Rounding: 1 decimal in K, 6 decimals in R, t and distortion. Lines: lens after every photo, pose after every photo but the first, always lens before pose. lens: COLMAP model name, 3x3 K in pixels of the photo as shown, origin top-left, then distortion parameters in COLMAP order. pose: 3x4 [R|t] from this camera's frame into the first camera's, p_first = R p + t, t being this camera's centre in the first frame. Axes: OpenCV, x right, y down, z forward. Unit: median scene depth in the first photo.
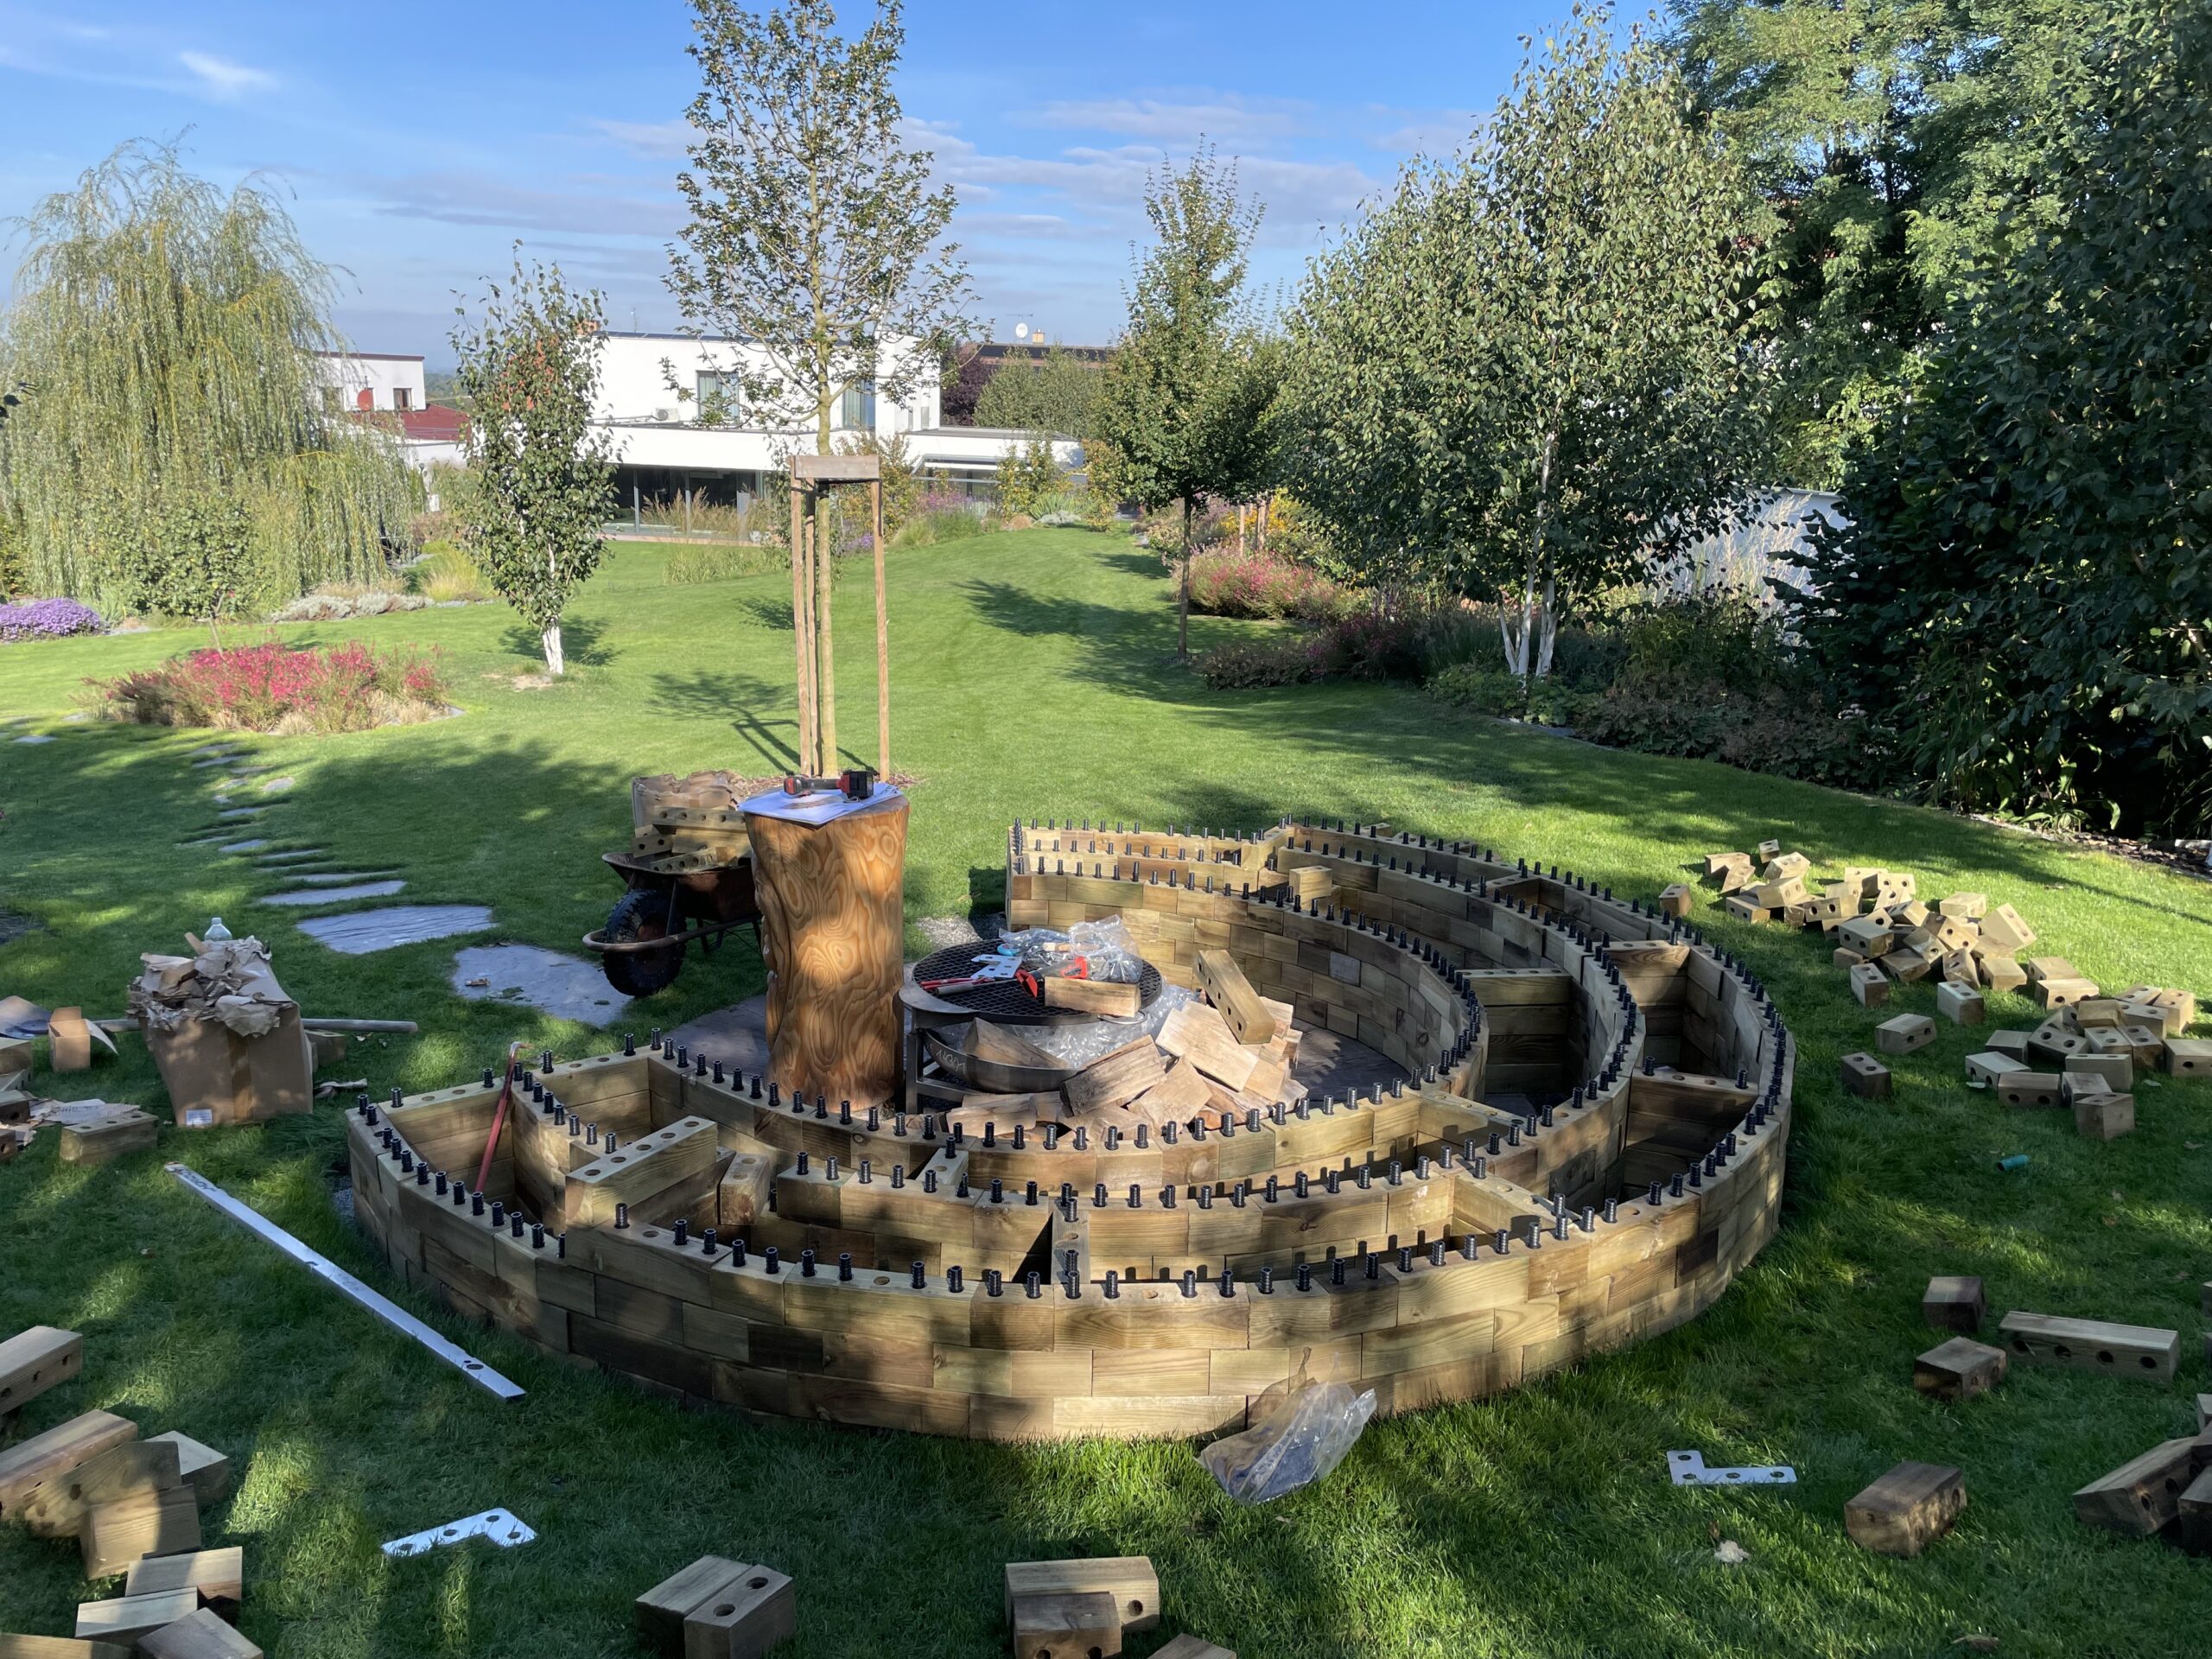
lens RADIAL K [[1658.4, 0, 1078.4], [0, 1658.4, 839.8], [0, 0, 1]] dist [0.070616, -0.106634]
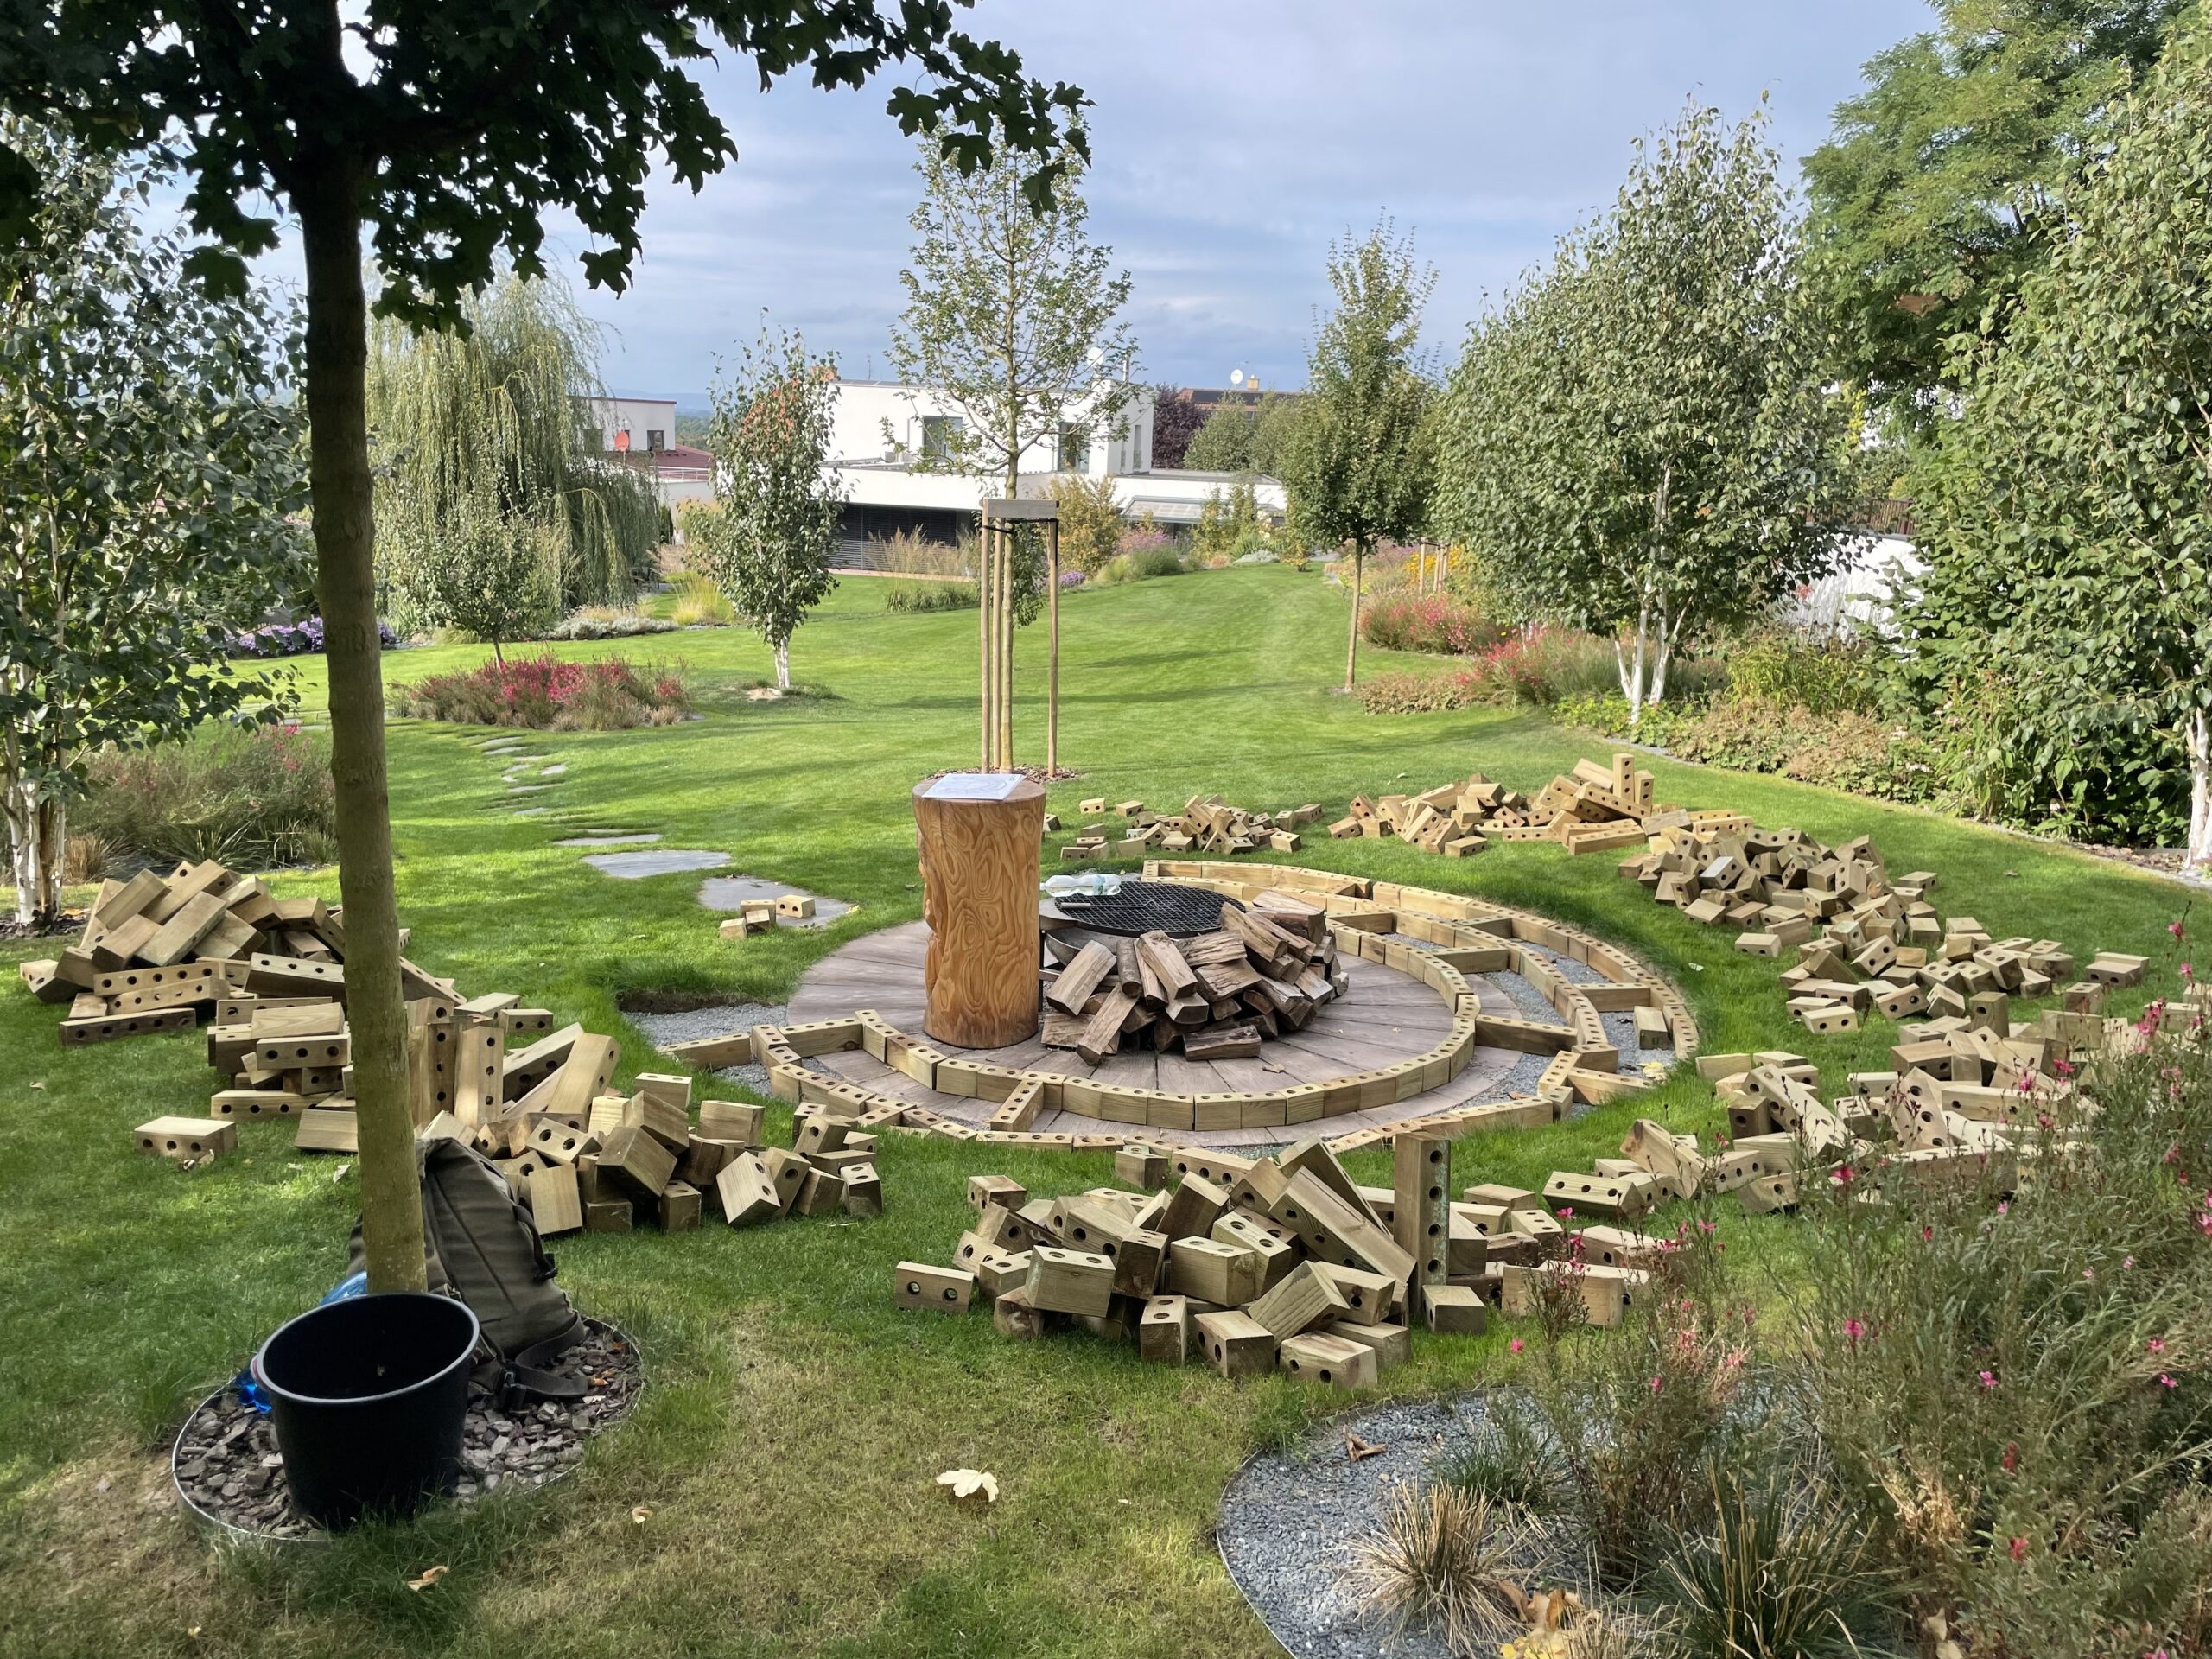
lens RADIAL K [[1676.1, 0, 1106.0], [0, 1676.1, 829.5], [0, 0, 1]] dist [0.066451, -0.105347]
pose [[0.993433, 0.031984, -0.109856, 0.049782], [-0.035396, 0.998945, -0.029248, 0.035169], [0.108805, 0.032945, 0.993517, -0.165117]]
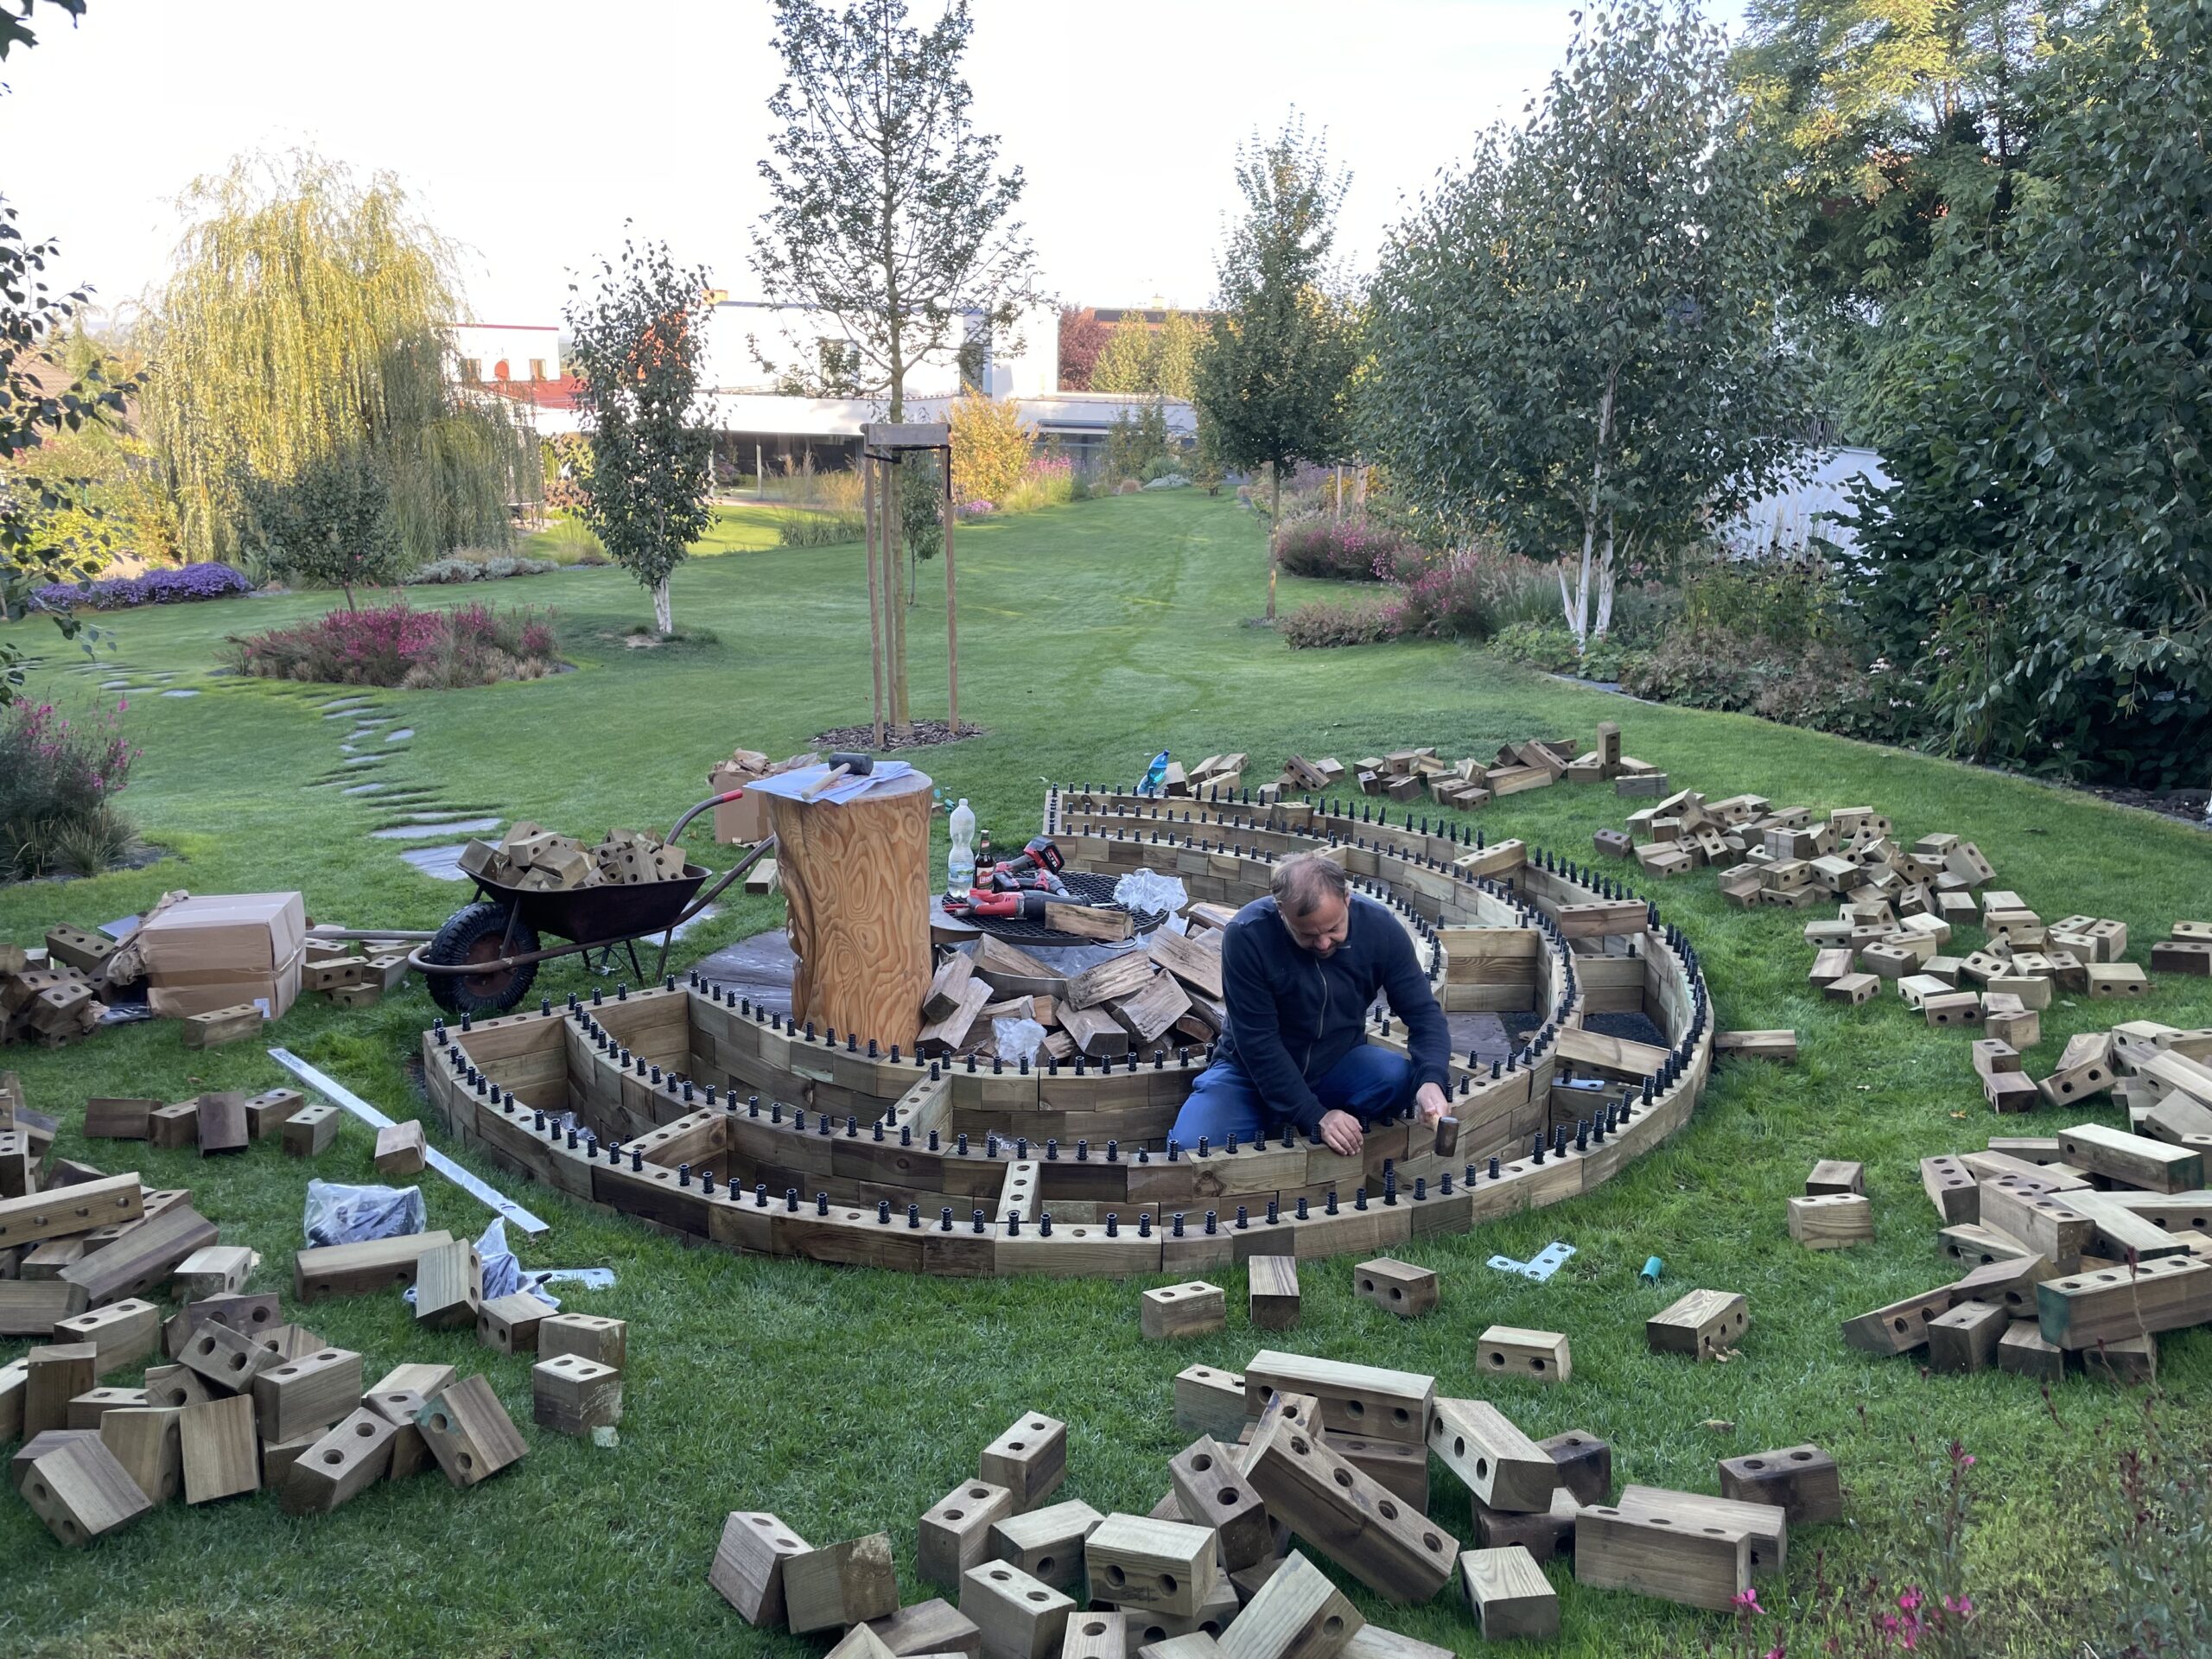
lens RADIAL K [[1661.6, 0, 1116.0], [0, 1661.6, 815.7], [0, 0, 1]] dist [0.067112, -0.103234]
pose [[0.998554, 0.005950, -0.053424, 0.041390], [-0.005587, 0.999960, 0.006952, 0.009605], [0.053463, -0.006644, 0.998548, -0.049875]]
